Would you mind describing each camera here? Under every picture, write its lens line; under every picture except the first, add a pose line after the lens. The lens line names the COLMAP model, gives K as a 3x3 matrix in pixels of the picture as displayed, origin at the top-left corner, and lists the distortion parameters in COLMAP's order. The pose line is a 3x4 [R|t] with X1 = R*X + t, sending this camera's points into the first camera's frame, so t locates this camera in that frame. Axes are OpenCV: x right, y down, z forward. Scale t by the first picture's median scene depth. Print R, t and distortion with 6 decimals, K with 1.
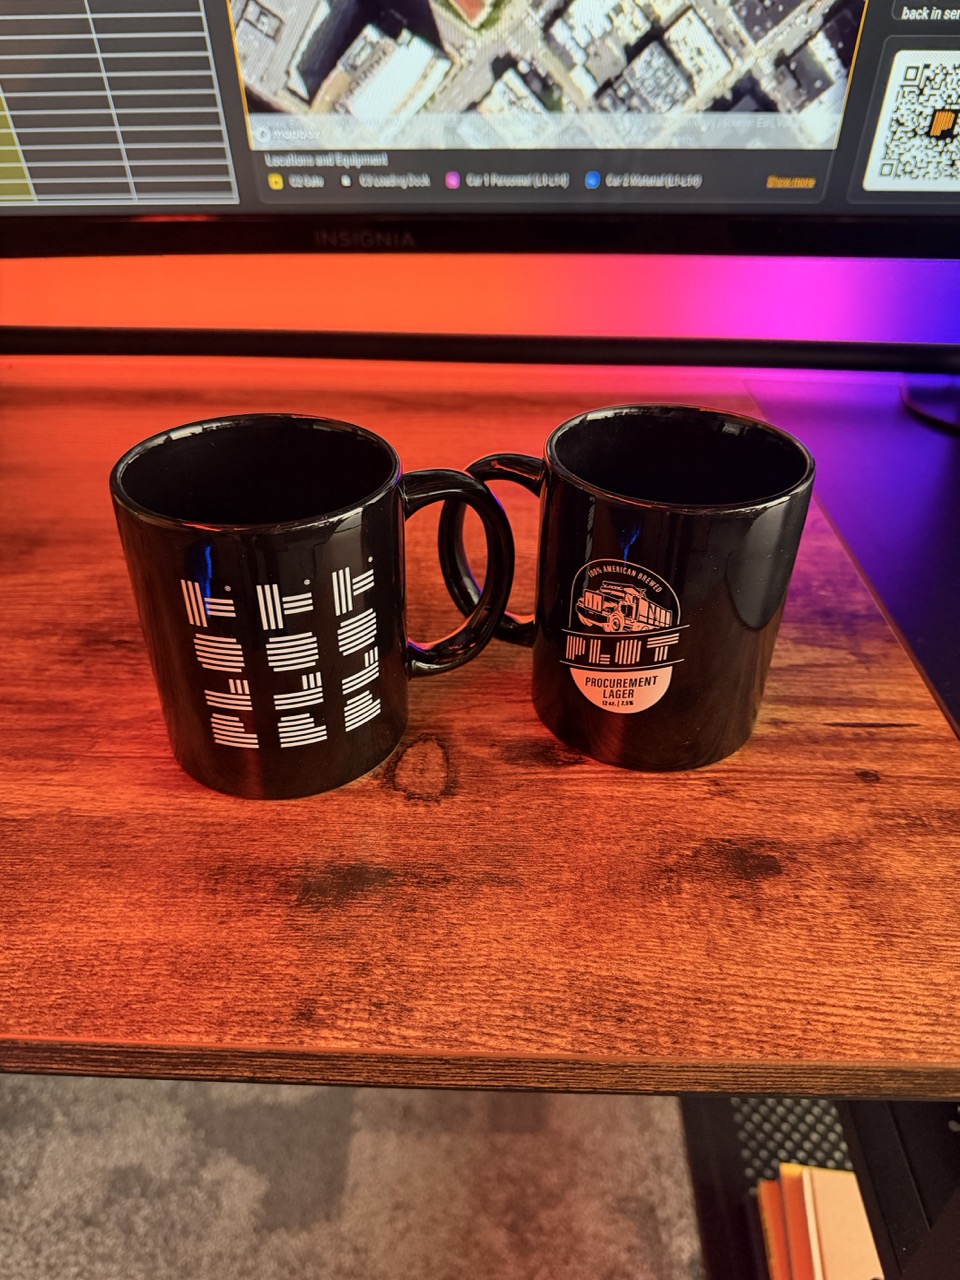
lens RADIAL K [[941.4, 0, 487.1], [0, 941.4, 647.9], [0, 0, 1]] dist [-0.026441, -0.000004]
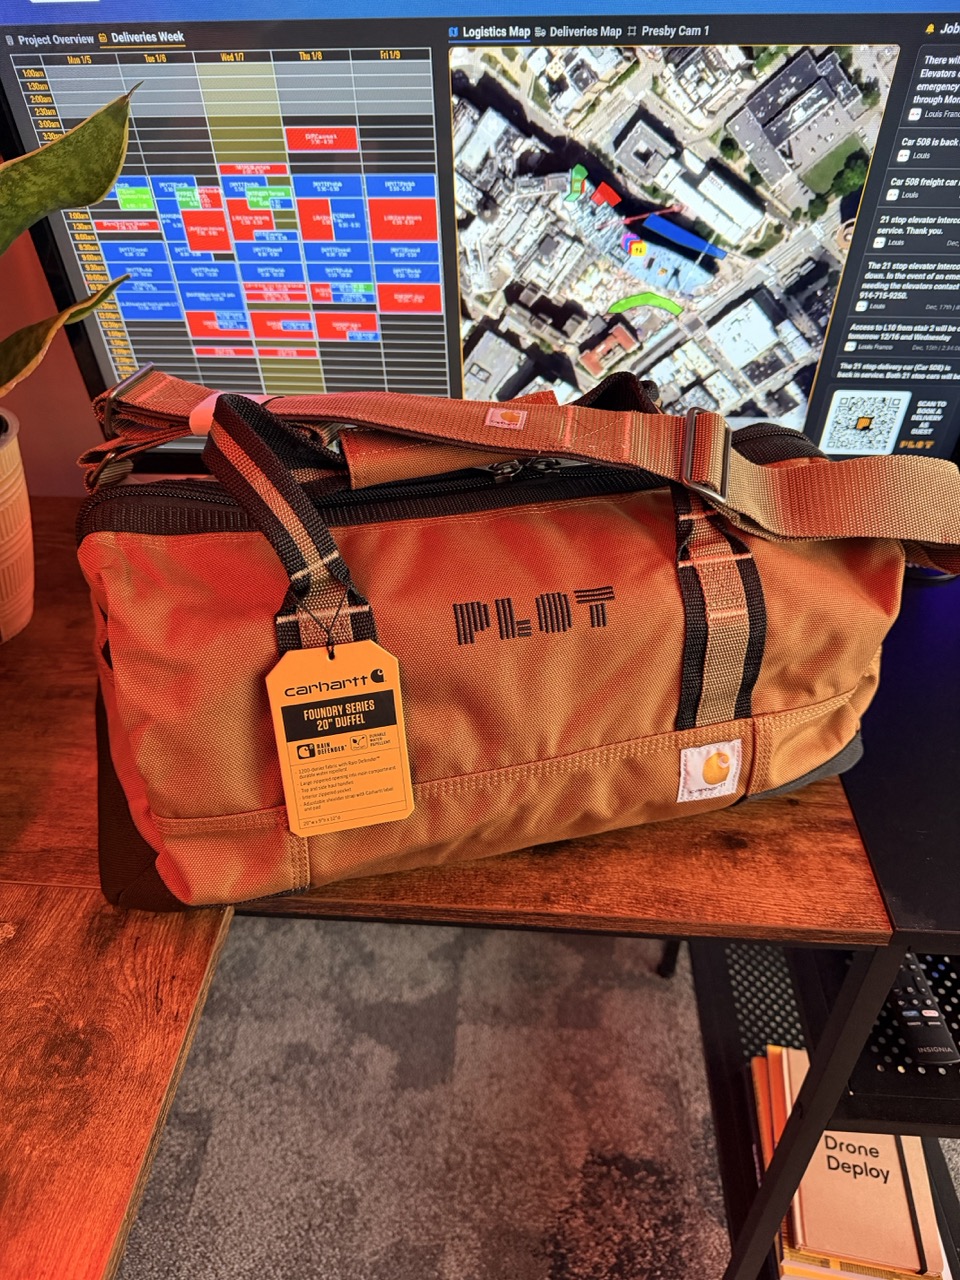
lens RADIAL K [[941.4, 0, 474.6], [0, 941.4, 631.5], [0, 0, 1]] dist [-0.026441, -0.000004]
pose [[0.999082, 0.016877, -0.039373, -0.249986], [-0.015976, 0.999606, 0.023095, -0.308339], [0.039747, -0.022445, 0.998958, -1.216594]]
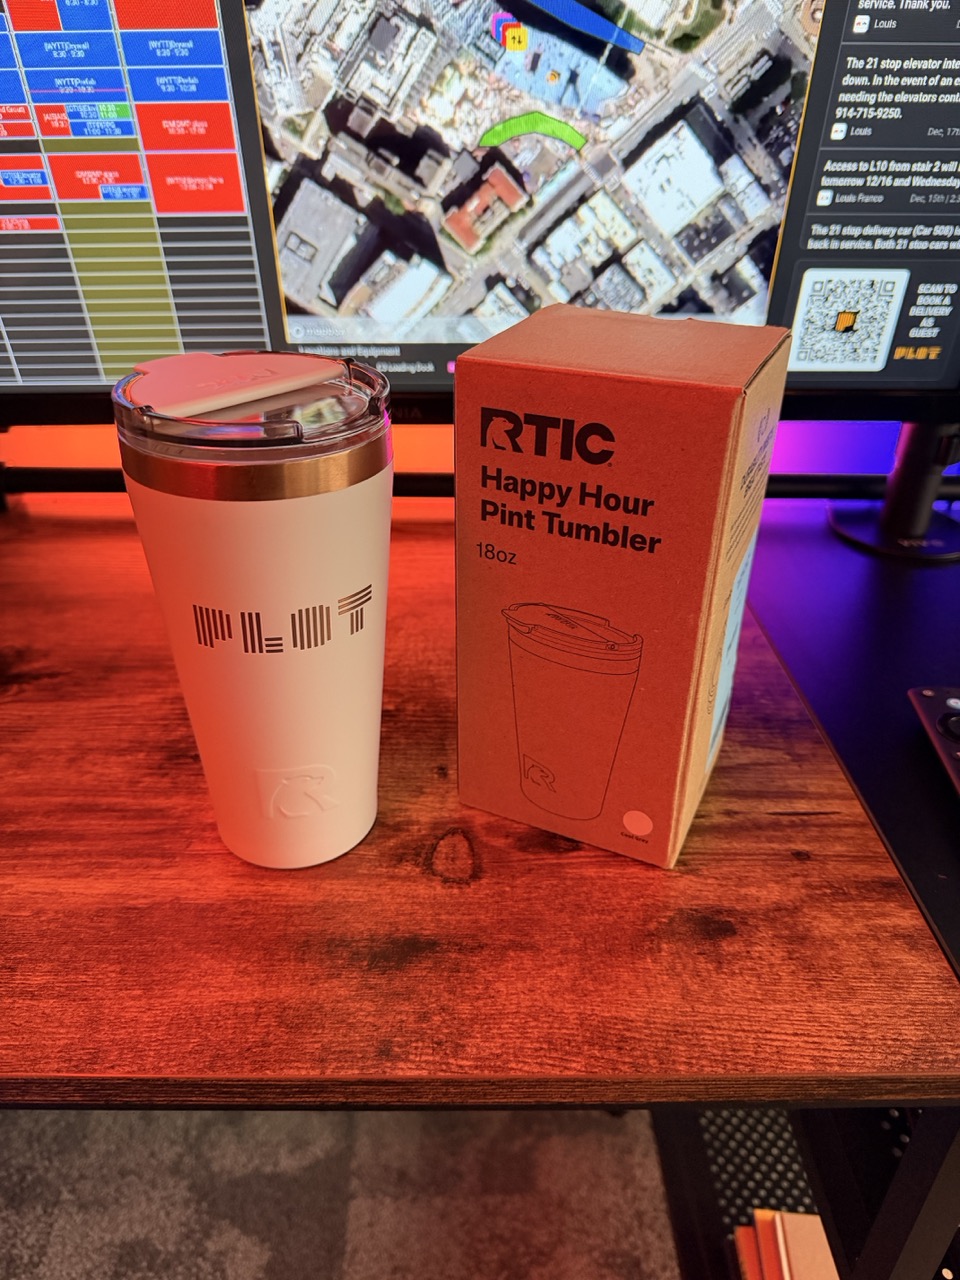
lens RADIAL K [[941.4, 0, 479.5], [0, 941.4, 640.3], [0, 0, 1]] dist [-0.026441, -0.000004]
pose [[0.999282, -0.017057, 0.033839, -0.079341], [0.019669, 0.996725, -0.078434, -0.071167], [-0.032391, 0.079043, 0.996345, -0.316562]]
